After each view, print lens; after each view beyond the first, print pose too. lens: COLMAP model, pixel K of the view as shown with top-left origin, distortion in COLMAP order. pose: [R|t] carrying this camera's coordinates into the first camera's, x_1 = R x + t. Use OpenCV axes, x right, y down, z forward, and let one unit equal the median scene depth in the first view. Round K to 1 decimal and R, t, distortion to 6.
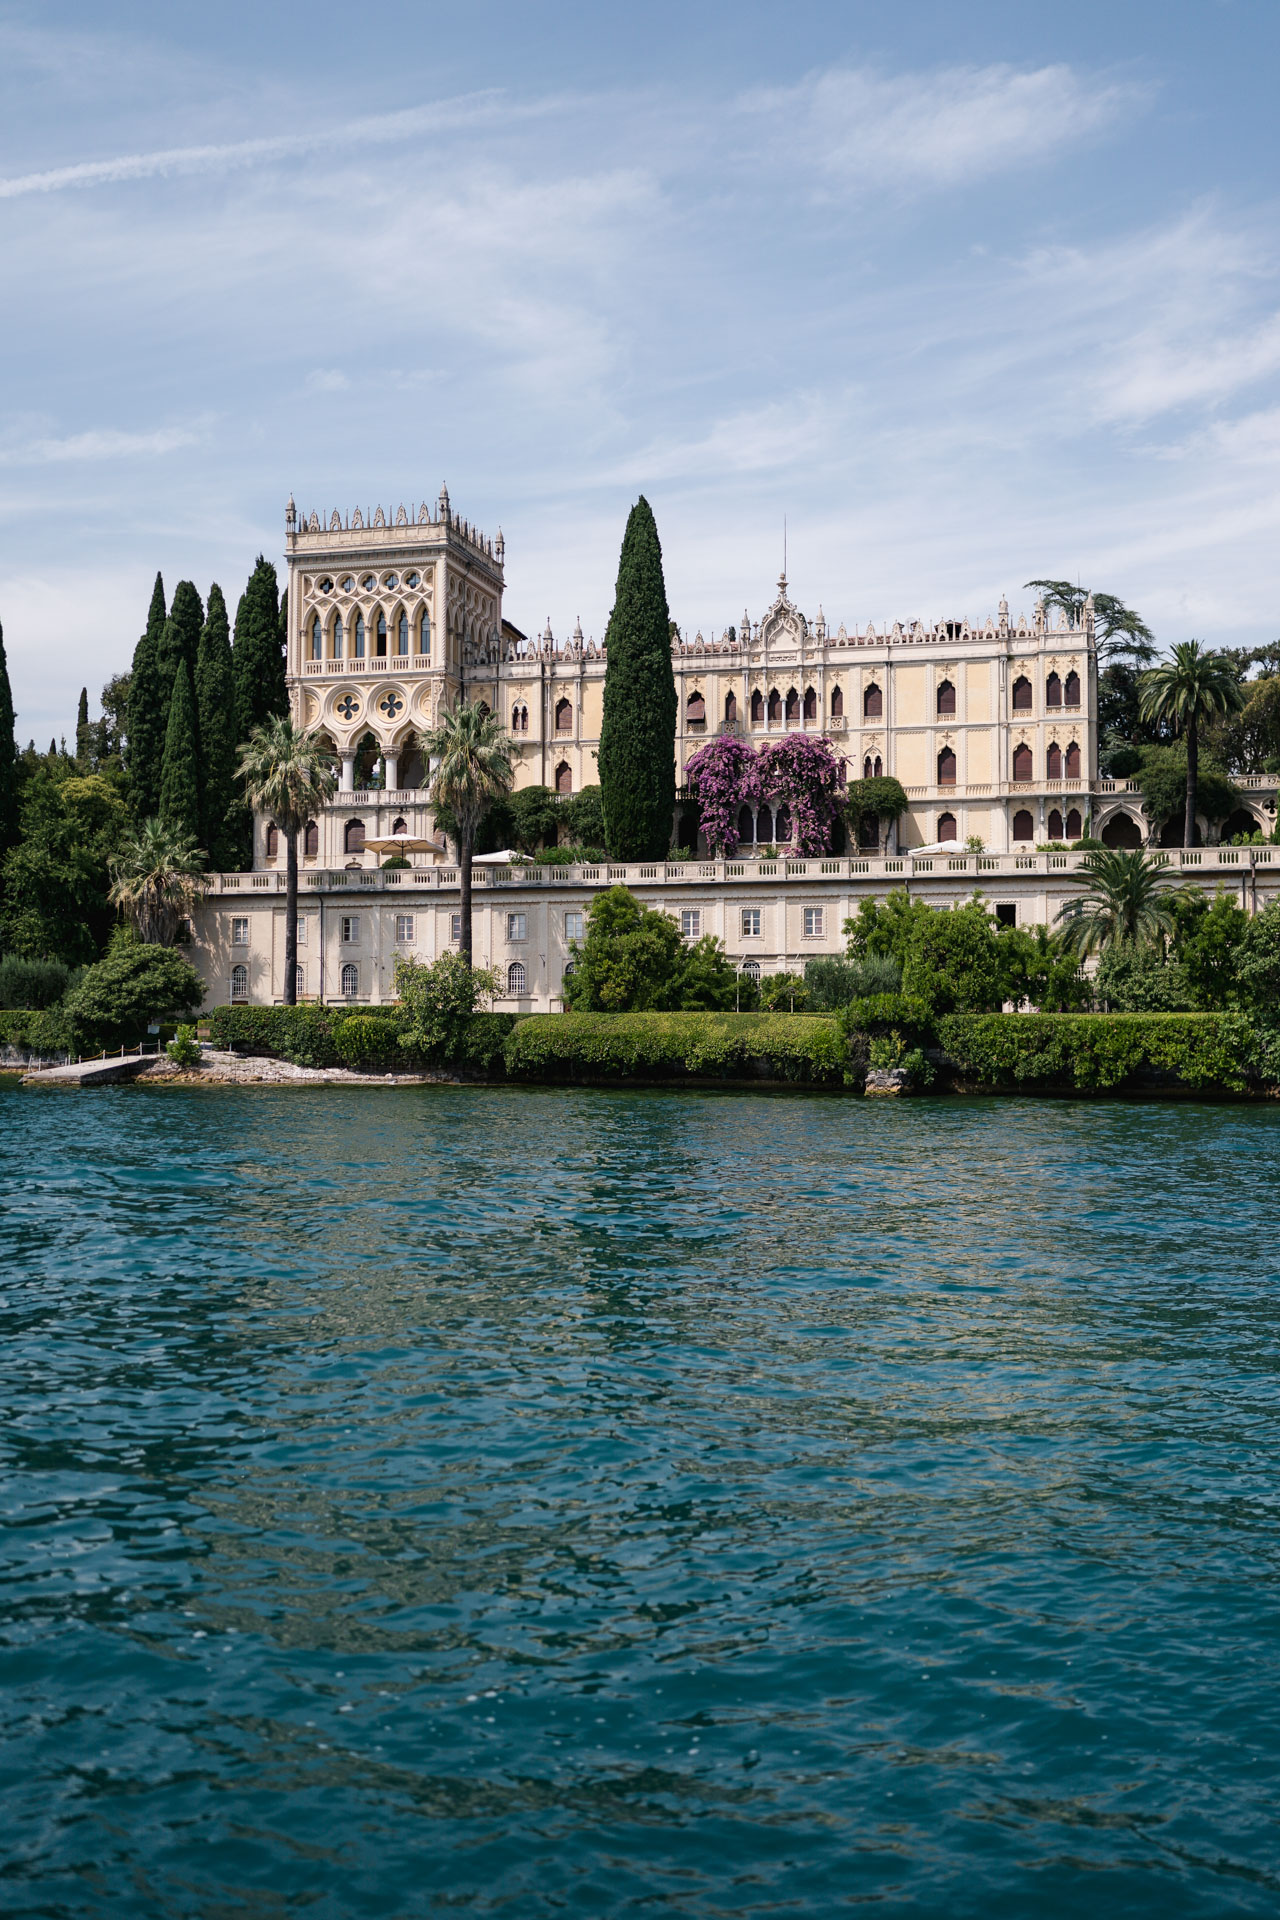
lens RADIAL K [[1802.2, 0, 640.0], [0, 1802.2, 960.0], [0, 0, 1]] dist [-0.010753, -0.005244]
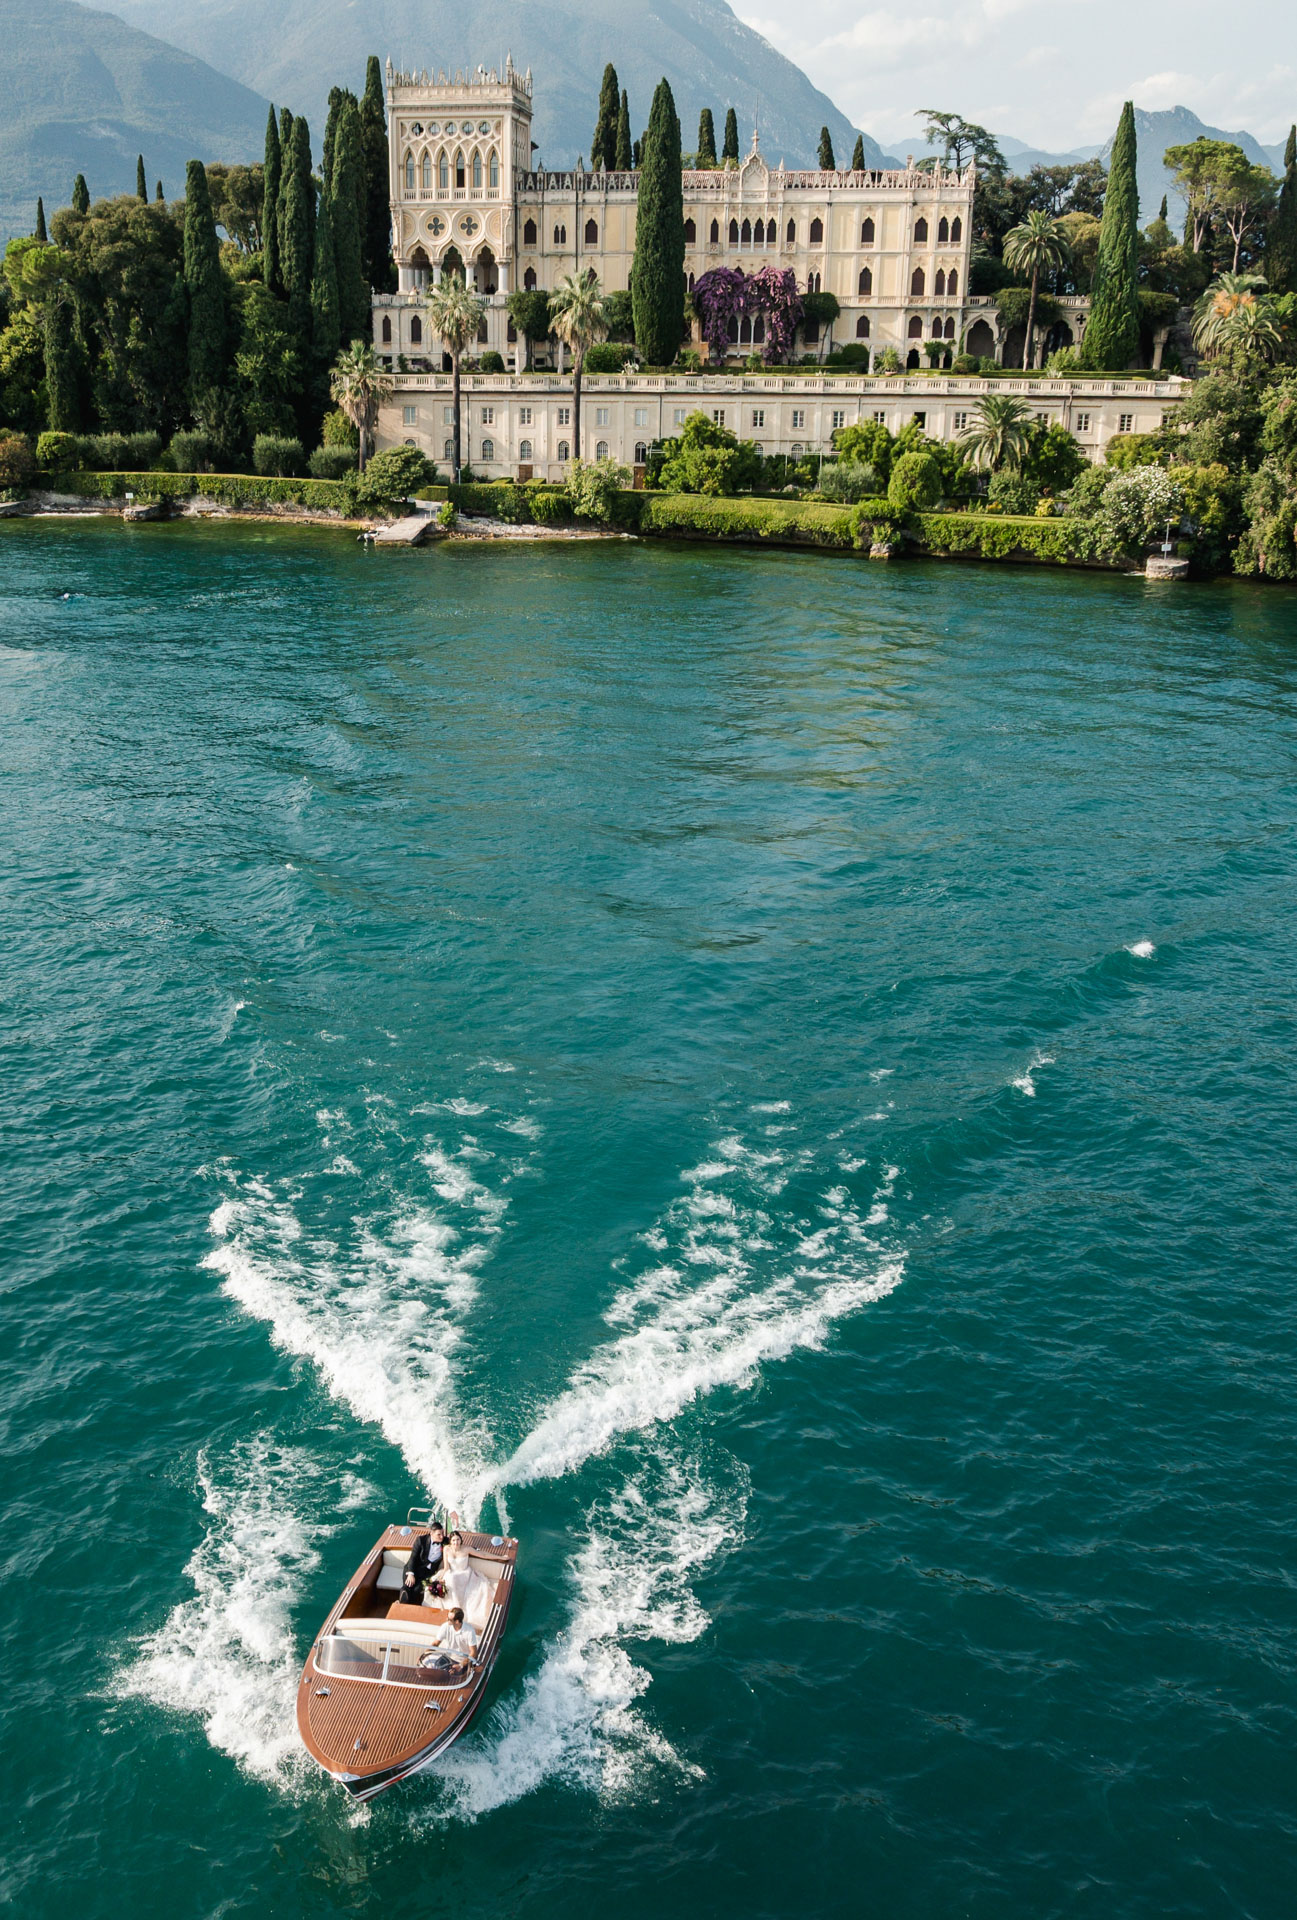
lens RADIAL K [[1873.3, 0, 570.3], [0, 1873.3, 962.0], [0, 0, 1]] dist [-0.007168, -0.001993]
pose [[0.993971, -0.034767, 0.103980, -0.242627], [-0.004979, 0.933096, 0.359592, -0.139106], [-0.109526, -0.357942, 0.927298, -0.565810]]
